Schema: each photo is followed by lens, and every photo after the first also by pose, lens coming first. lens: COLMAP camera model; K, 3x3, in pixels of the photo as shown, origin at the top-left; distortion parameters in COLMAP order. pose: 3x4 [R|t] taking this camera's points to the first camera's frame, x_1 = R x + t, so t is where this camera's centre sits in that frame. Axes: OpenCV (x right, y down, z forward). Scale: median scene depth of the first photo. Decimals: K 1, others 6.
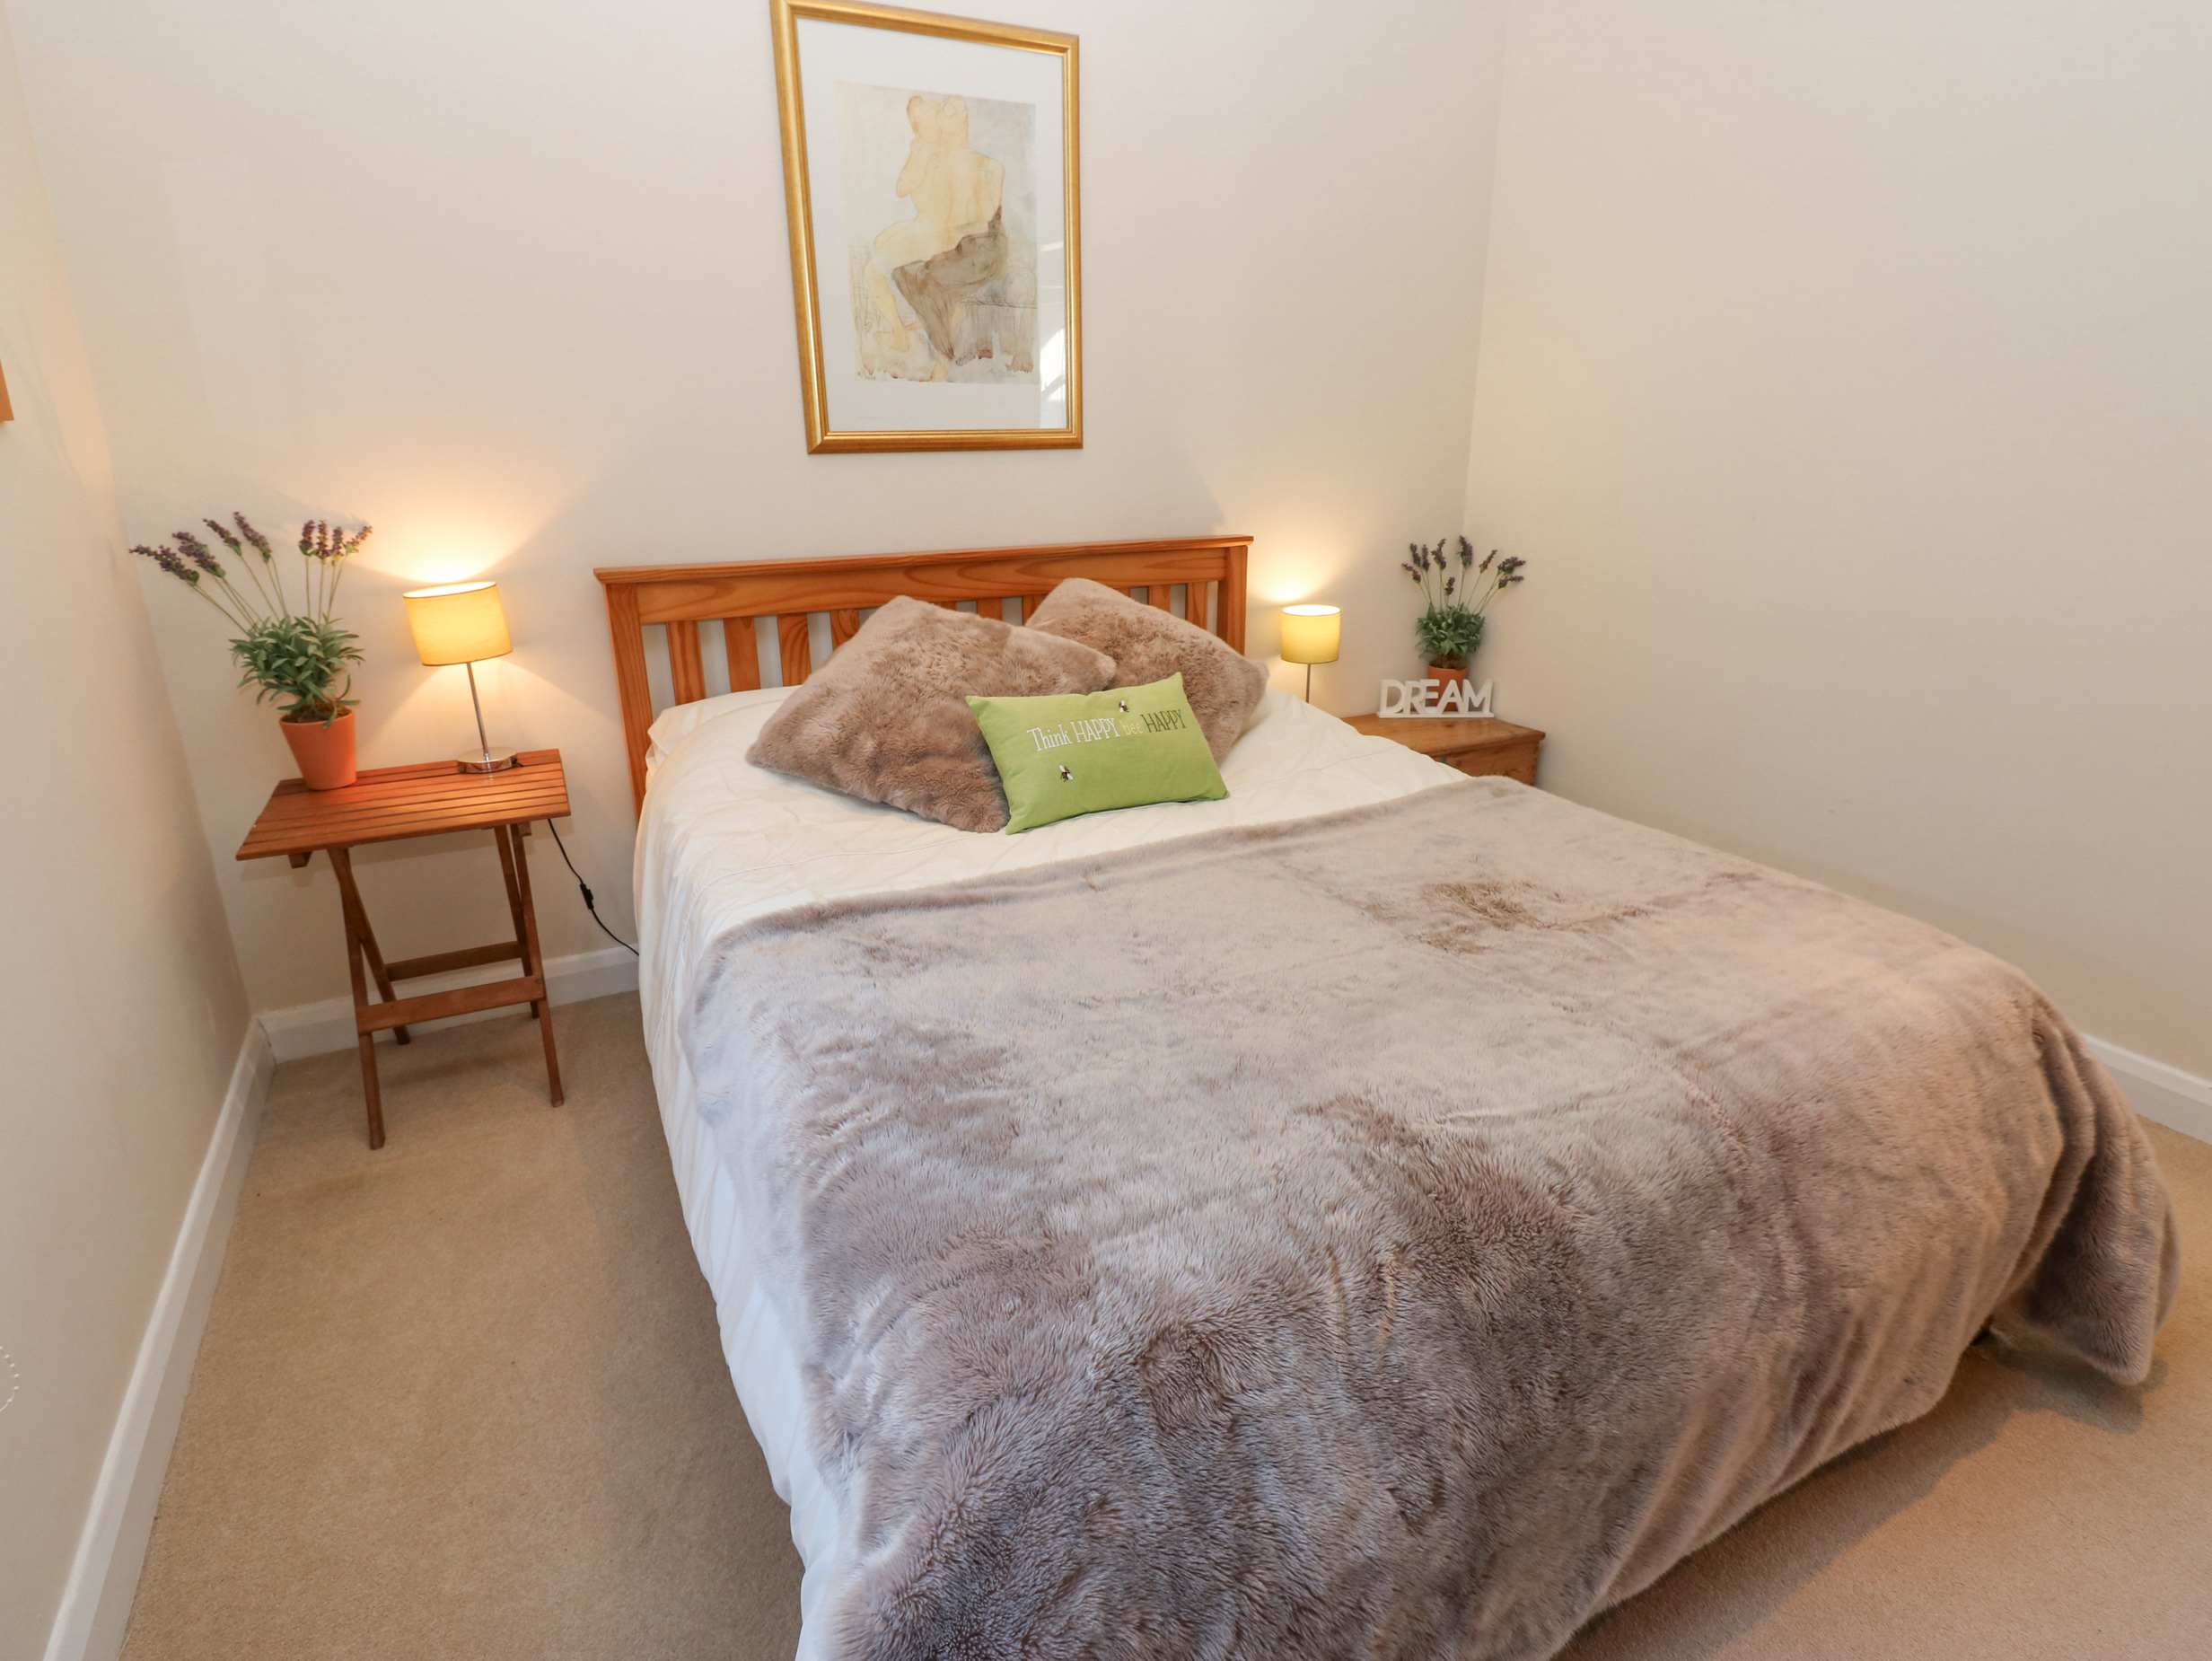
lens RADIAL K [[1150.9, 0, 1111.6], [0, 1150.9, 801.2], [0, 0, 1]] dist [0.000238, -0.011577]
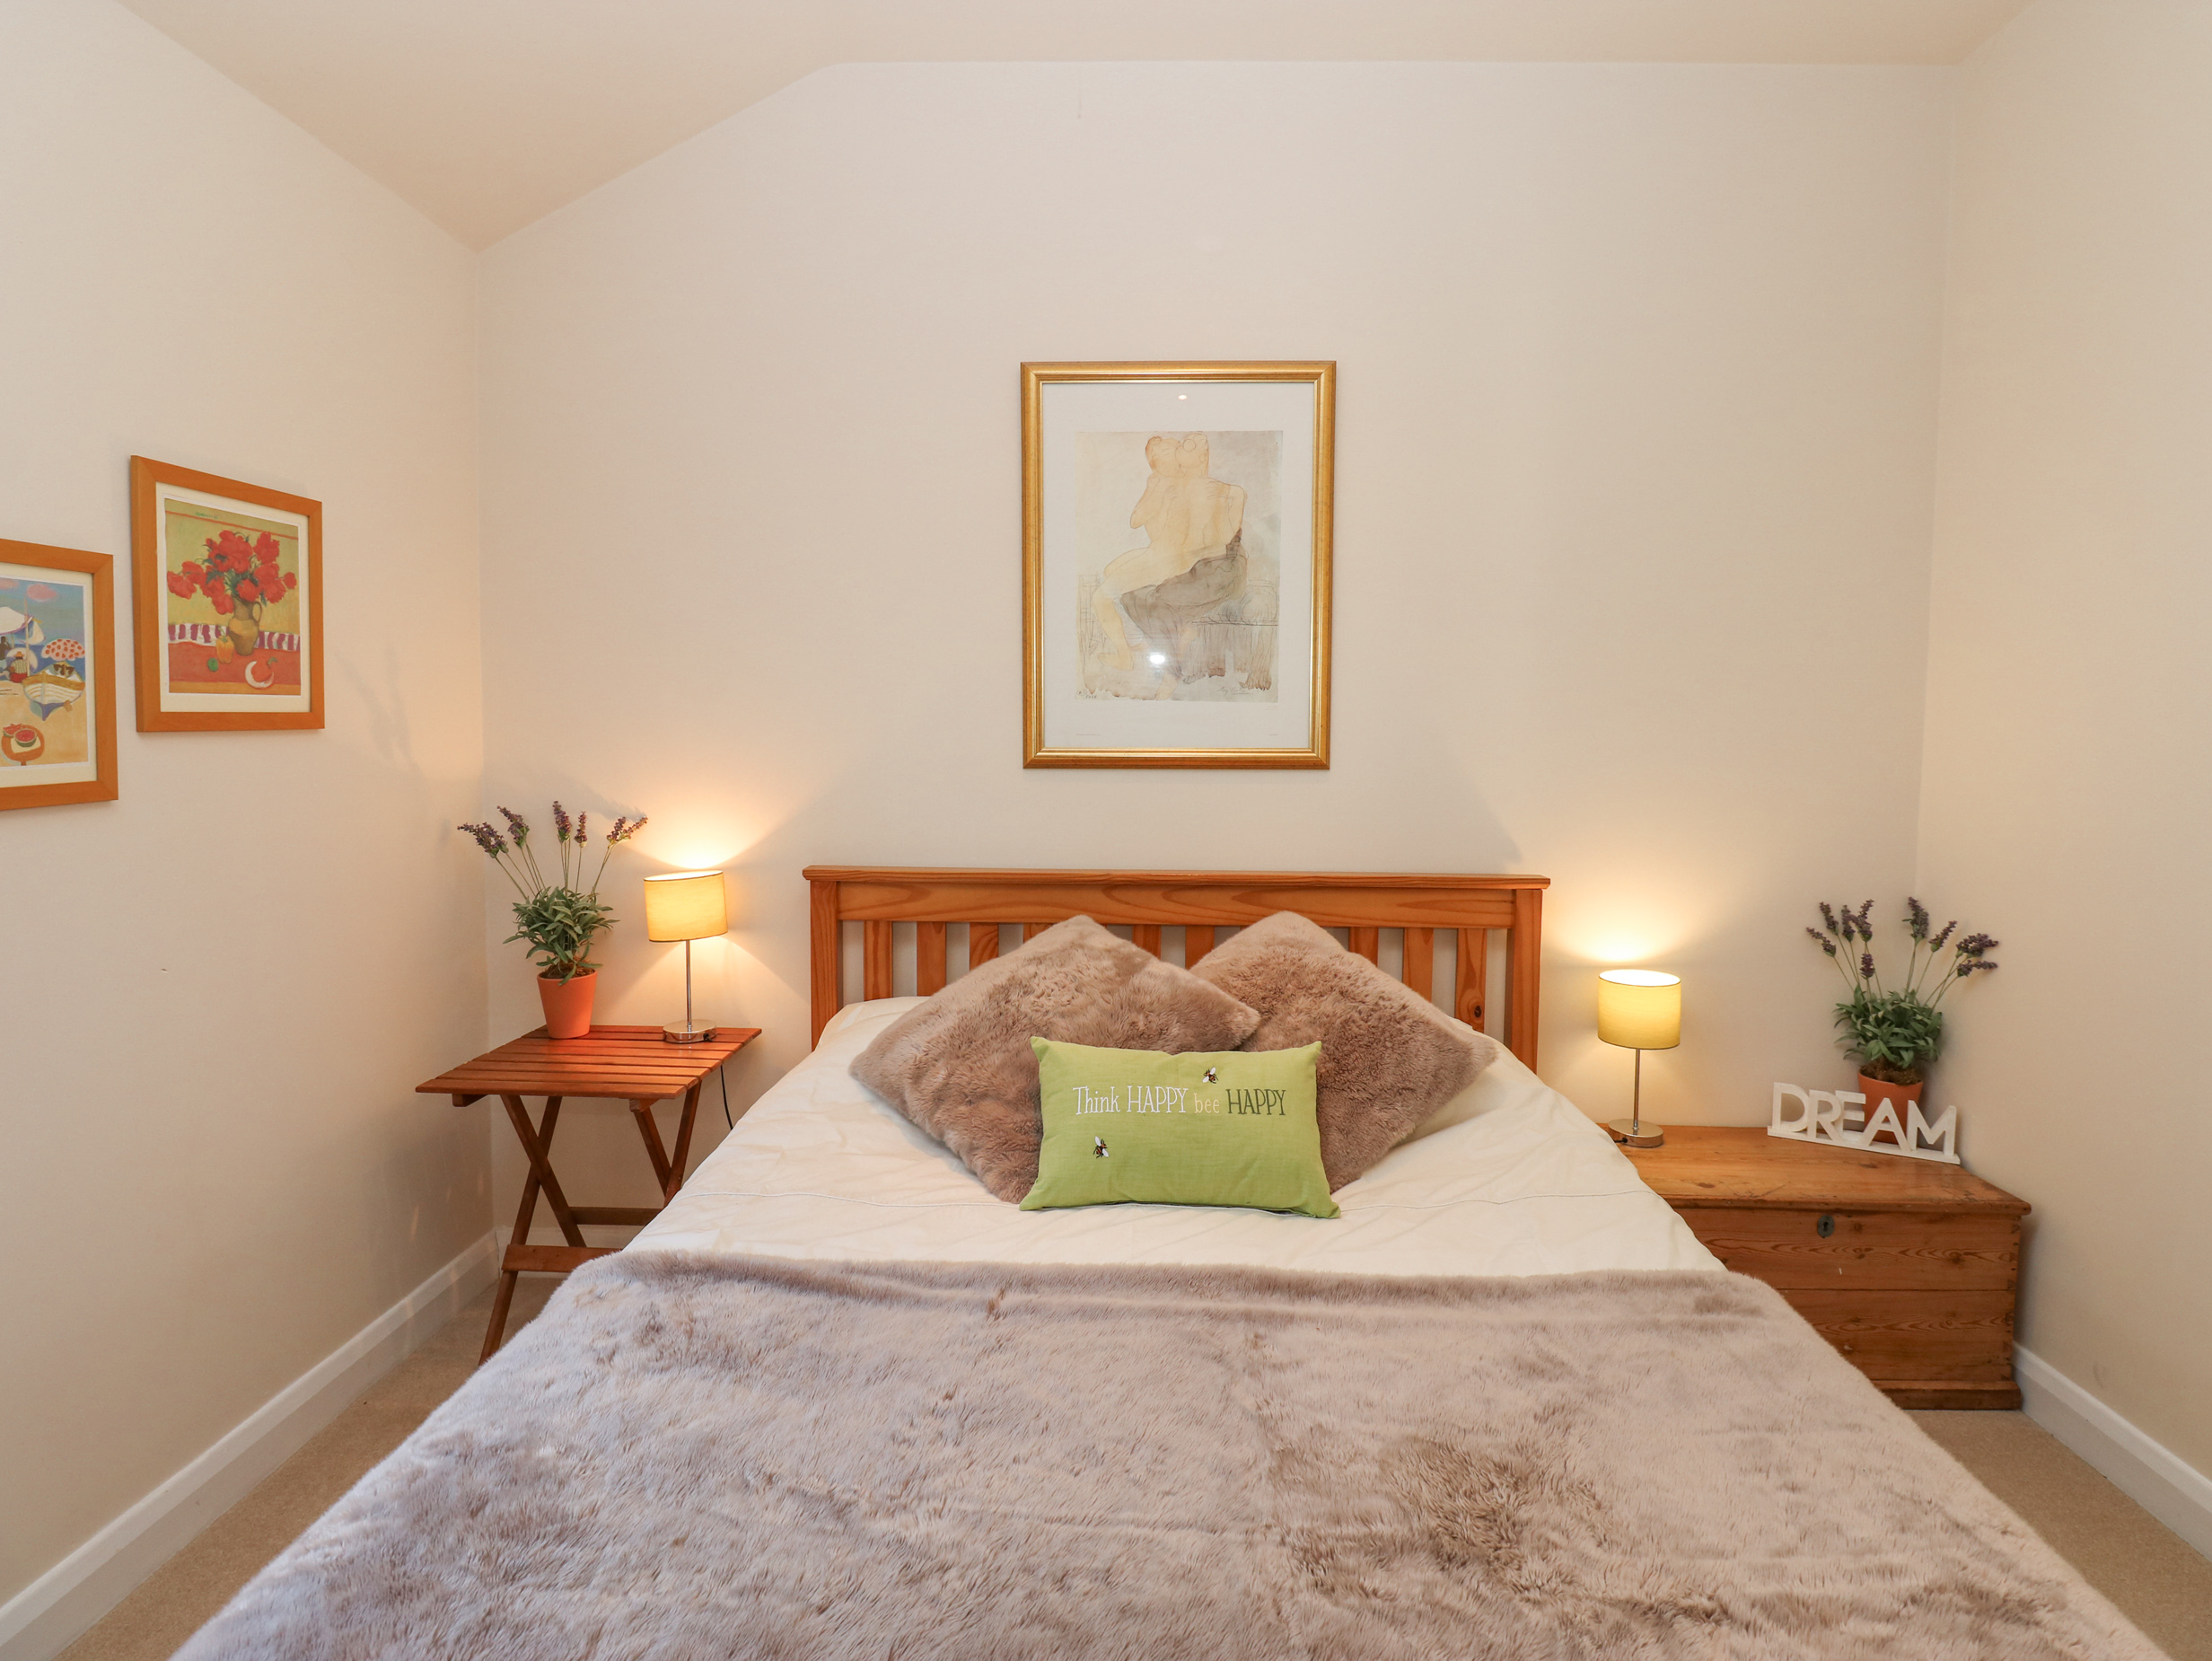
lens RADIAL K [[1143.0, 0, 1124.2], [0, 1143.0, 797.7], [0, 0, 1]] dist [0.000448, -0.013832]
pose [[0.870299, 0.040152, -0.490884, 0.306569], [-0.164395, 0.963194, -0.212676, -0.078787], [0.464278, 0.265790, 0.844868, 0.202929]]
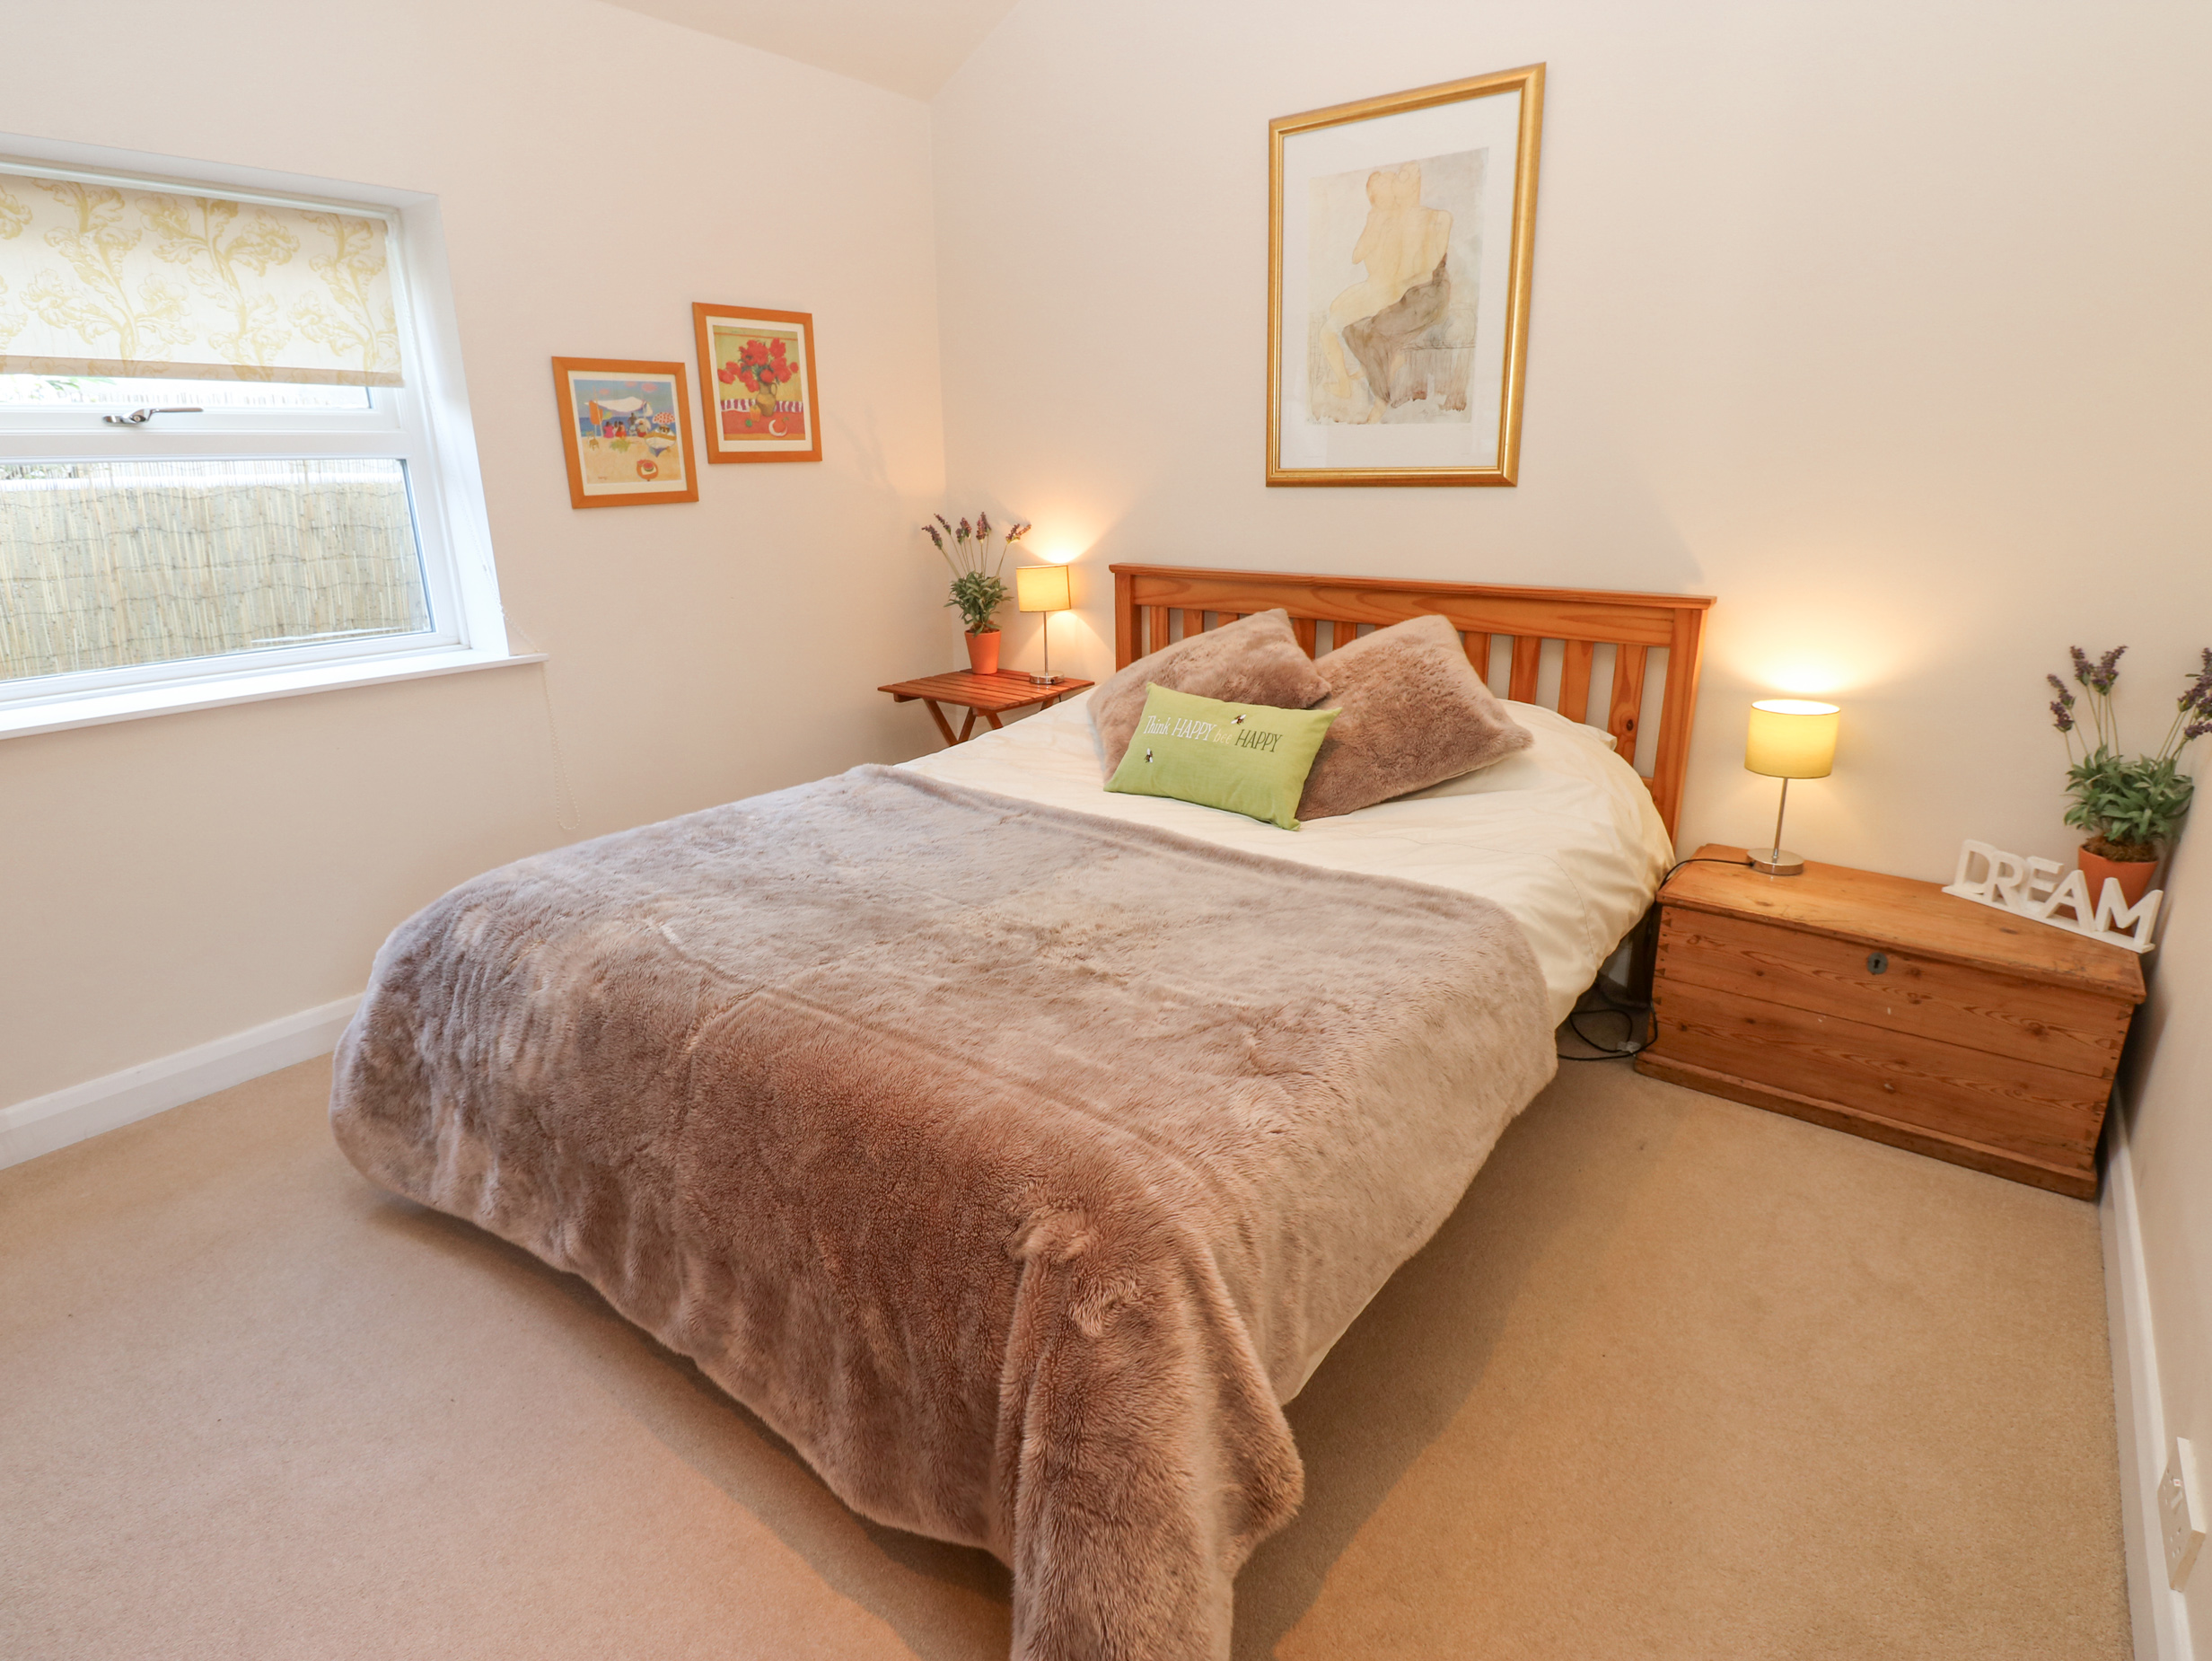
lens RADIAL K [[1143.0, 0, 1124.2], [0, 1143.0, 797.7], [0, 0, 1]] dist [0.000448, -0.013832]
pose [[0.423426, 0.254256, -0.869520, 0.816660], [-0.275836, 0.950419, 0.143589, -0.120703], [0.862917, 0.179046, 0.472565, 0.356380]]
